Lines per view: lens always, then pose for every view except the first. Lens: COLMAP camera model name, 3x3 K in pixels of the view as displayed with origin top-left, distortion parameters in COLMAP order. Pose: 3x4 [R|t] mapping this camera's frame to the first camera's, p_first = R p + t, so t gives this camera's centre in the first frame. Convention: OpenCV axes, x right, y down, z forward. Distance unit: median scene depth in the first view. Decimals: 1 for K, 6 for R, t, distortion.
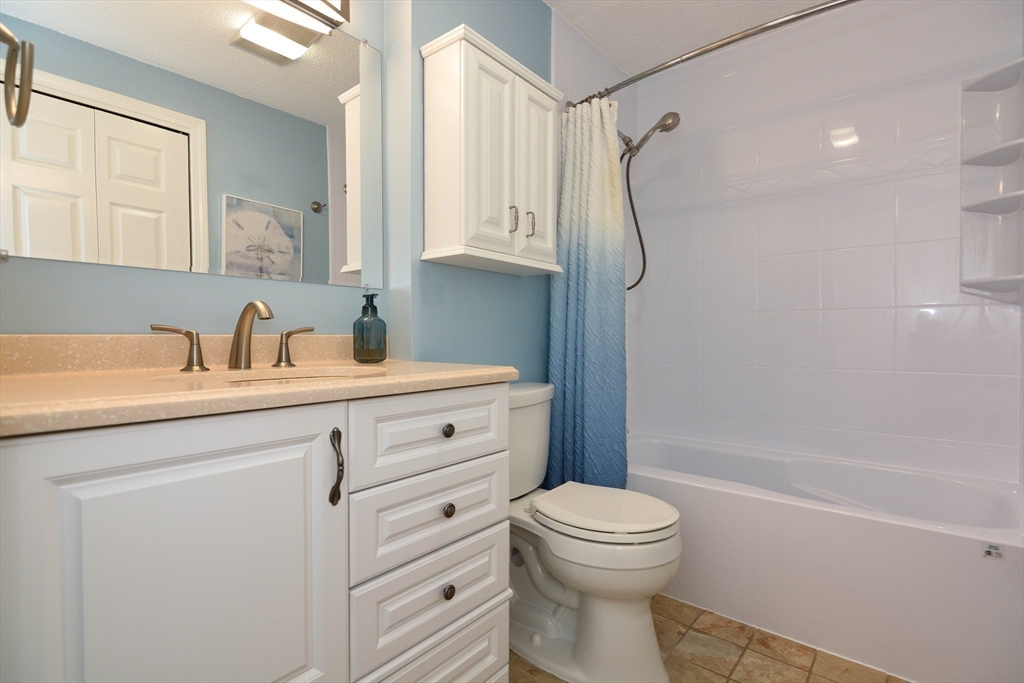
lens RADIAL K [[490.4, 0, 517.2], [0, 490.4, 347.8], [0, 0, 1]] dist [0.018648, -0.011387]
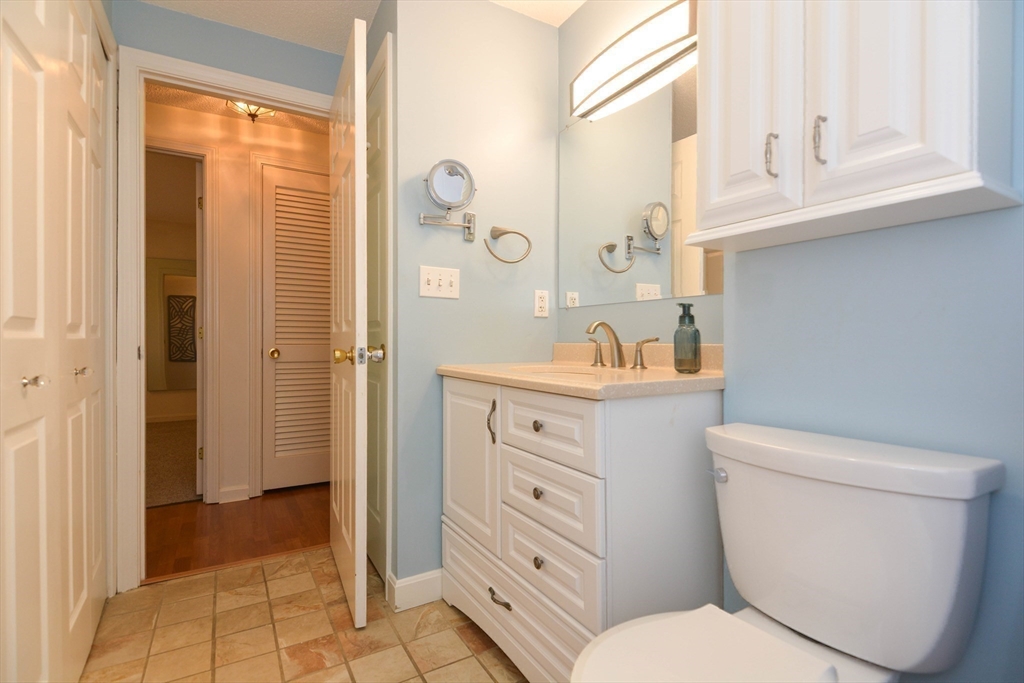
lens RADIAL K [[490.4, 0, 515.7], [0, 490.4, 337.2], [0, 0, 1]] dist [0.018648, -0.011387]
pose [[-0.333499, -0.002091, -0.942748, 0.782927], [-0.019421, 0.999801, 0.004652, -0.040364], [0.942550, 0.019861, -0.333473, 1.052633]]
